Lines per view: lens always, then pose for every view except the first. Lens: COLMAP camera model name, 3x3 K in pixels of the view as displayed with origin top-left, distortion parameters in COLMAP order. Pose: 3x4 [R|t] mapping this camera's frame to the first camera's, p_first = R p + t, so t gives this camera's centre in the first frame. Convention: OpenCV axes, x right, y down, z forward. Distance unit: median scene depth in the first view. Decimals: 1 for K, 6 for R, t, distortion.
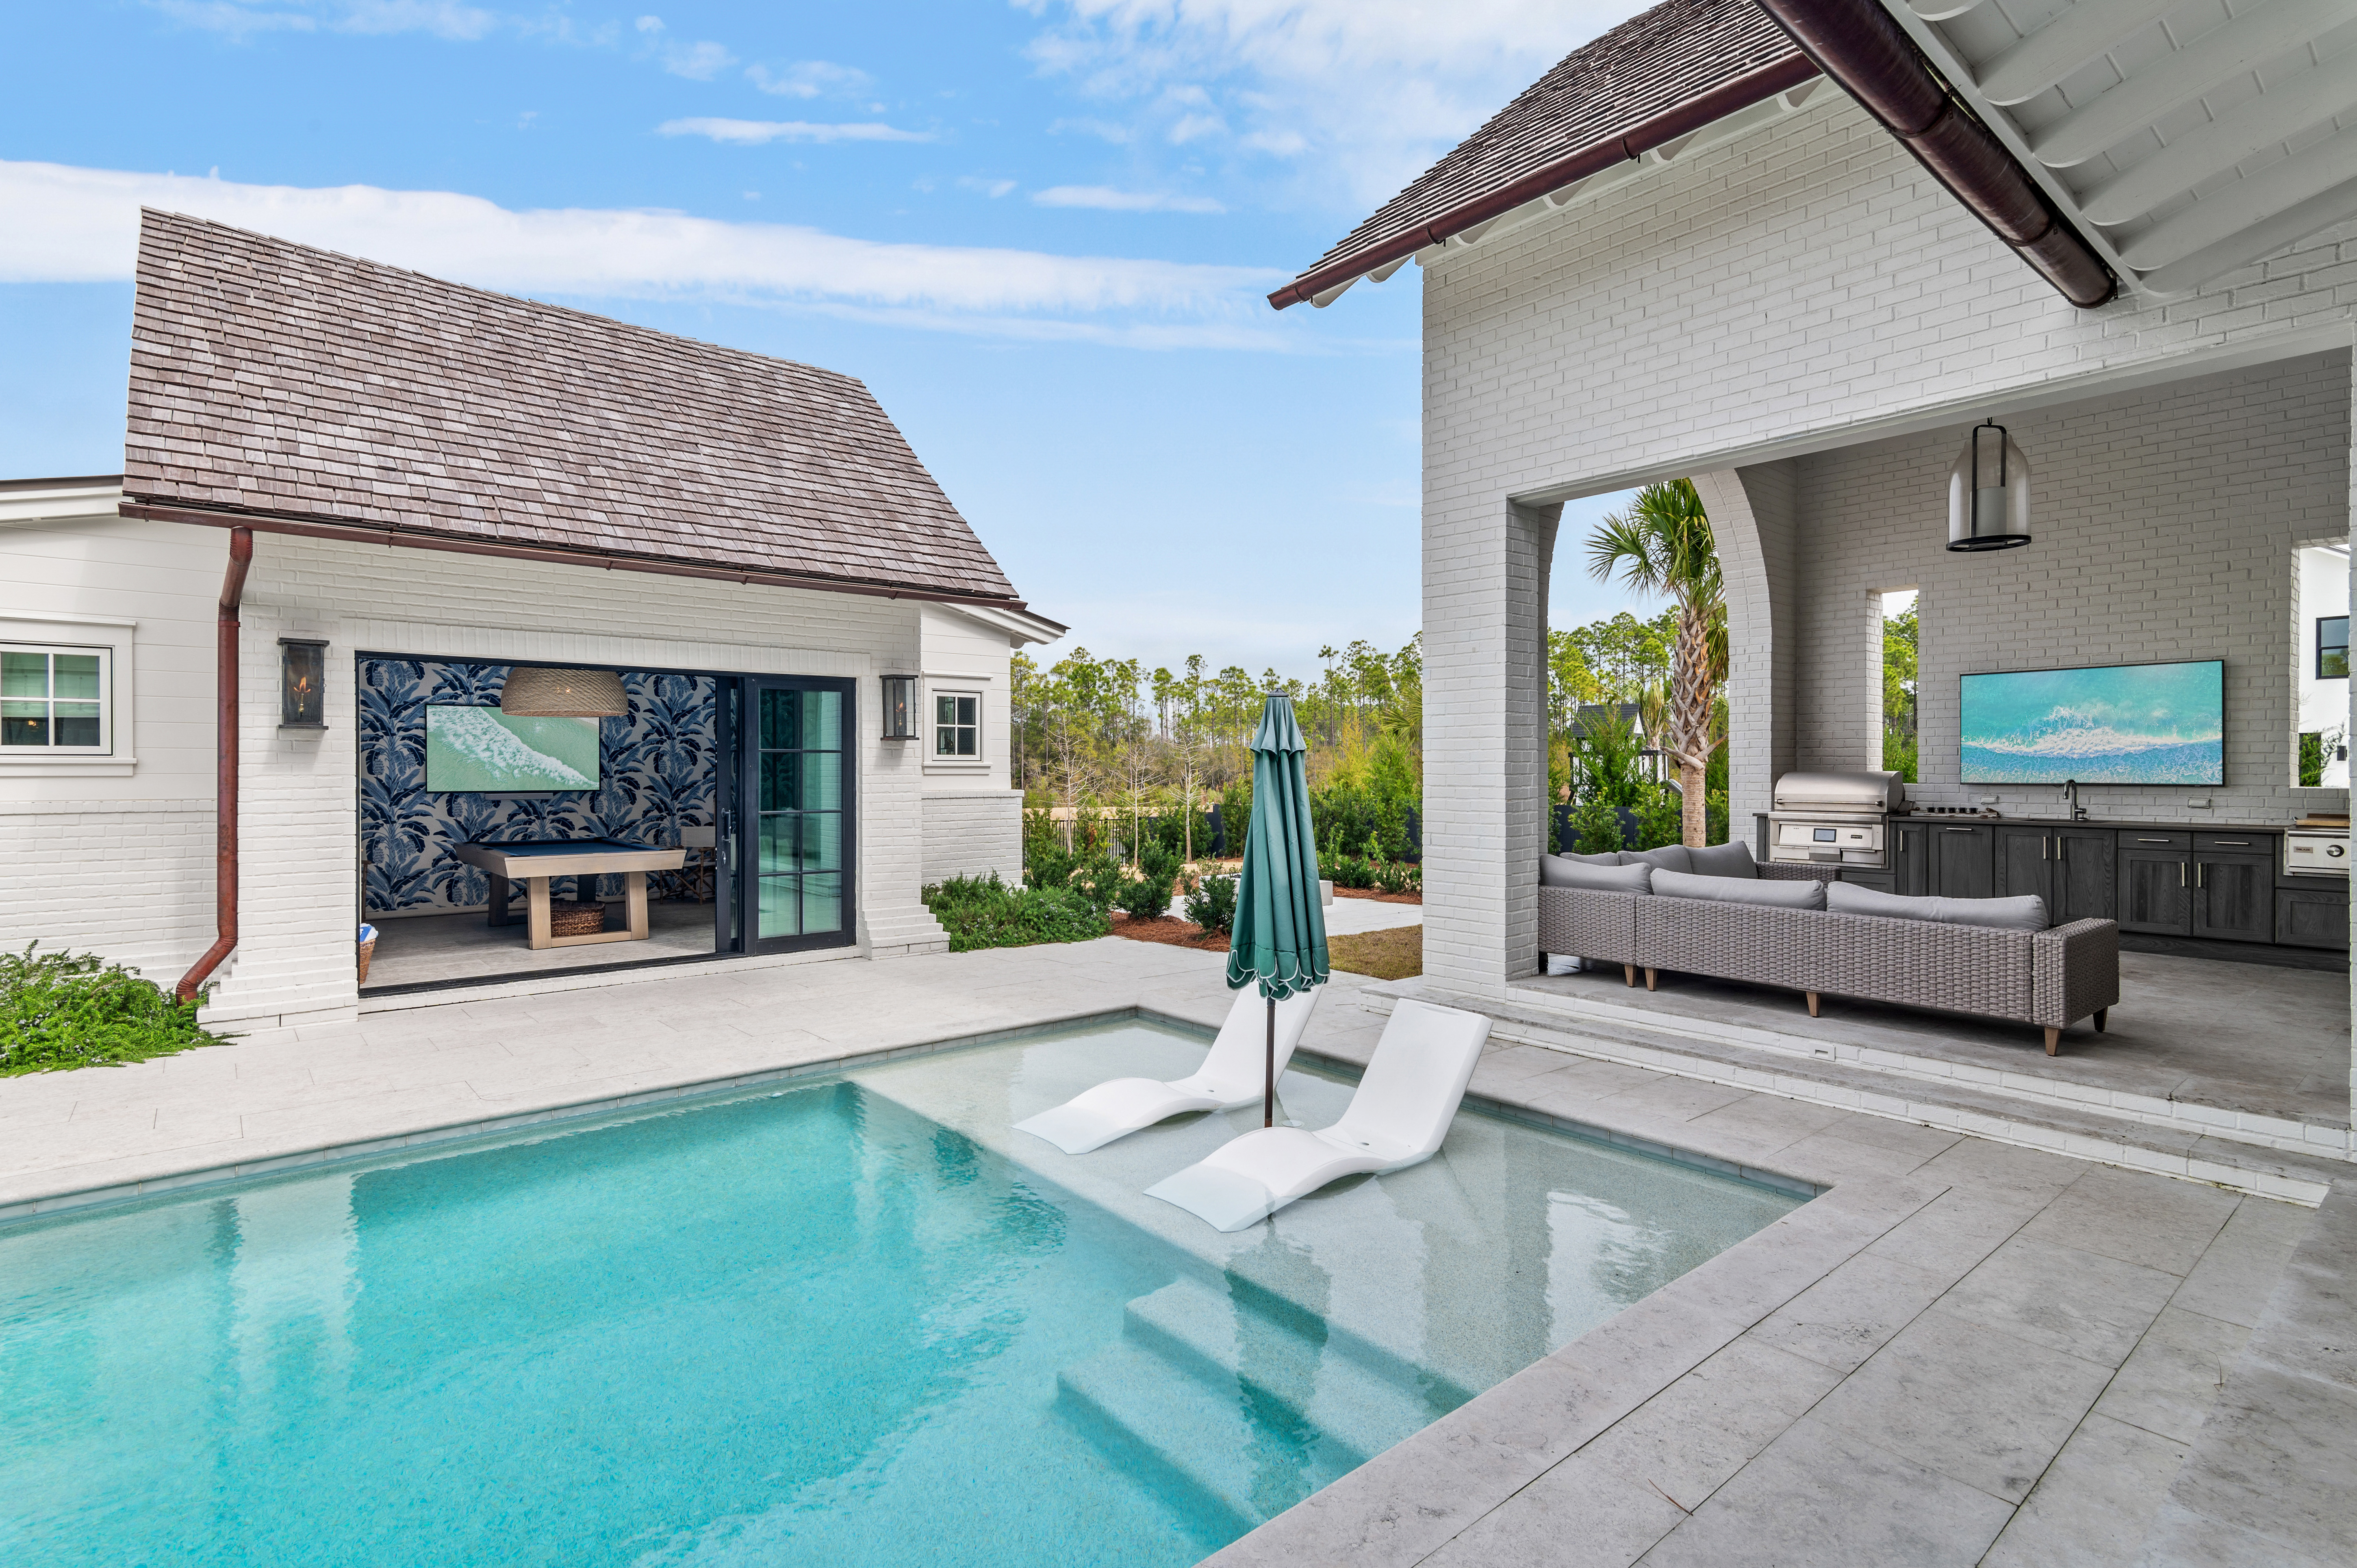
lens RADIAL K [[1154.4, 0, 1184.7], [0, 1154.4, 772.0], [0, 0, 1]] dist [0.022698, -0.000094]
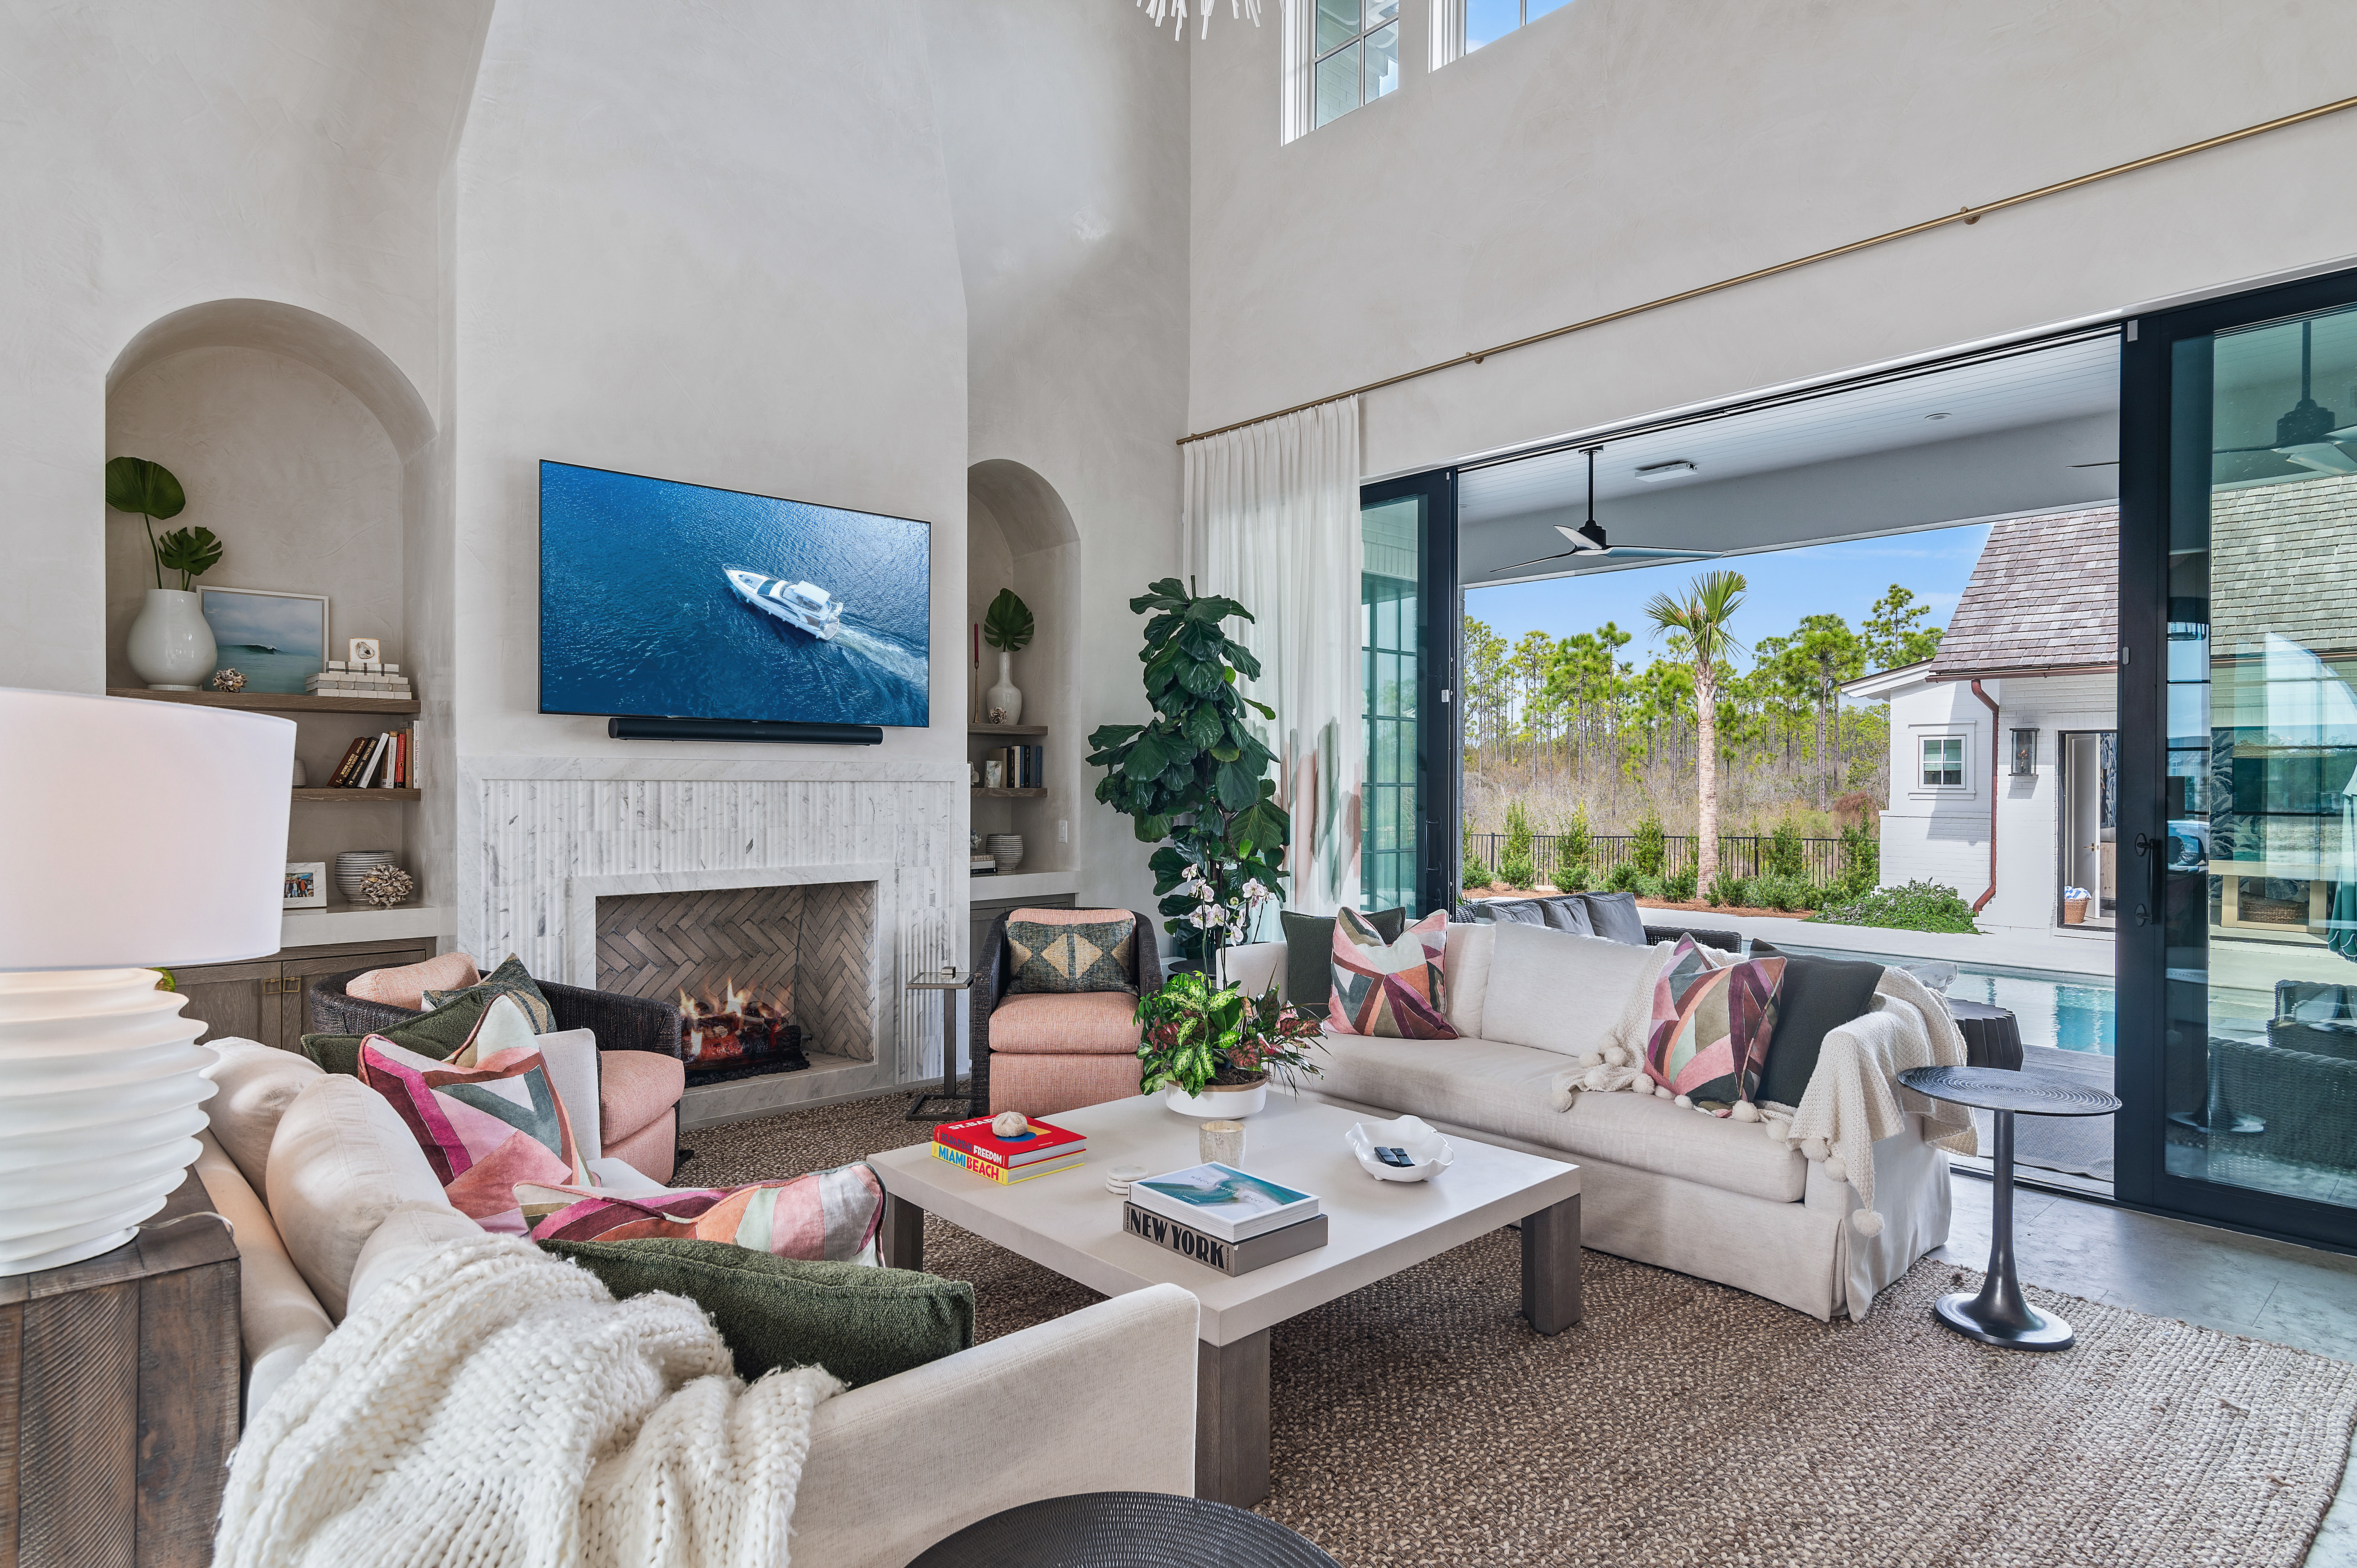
lens RADIAL K [[1258.6, 0, 1178.5], [0, 1258.6, 784.0], [0, 0, 1]] dist [0.000353, 0.000067]
pose [[0.037812, 0.002728, -0.999281, 1.196364], [-0.005556, 0.999981, 0.002520, -0.021438], [0.999269, 0.005457, 0.037826, -0.420185]]
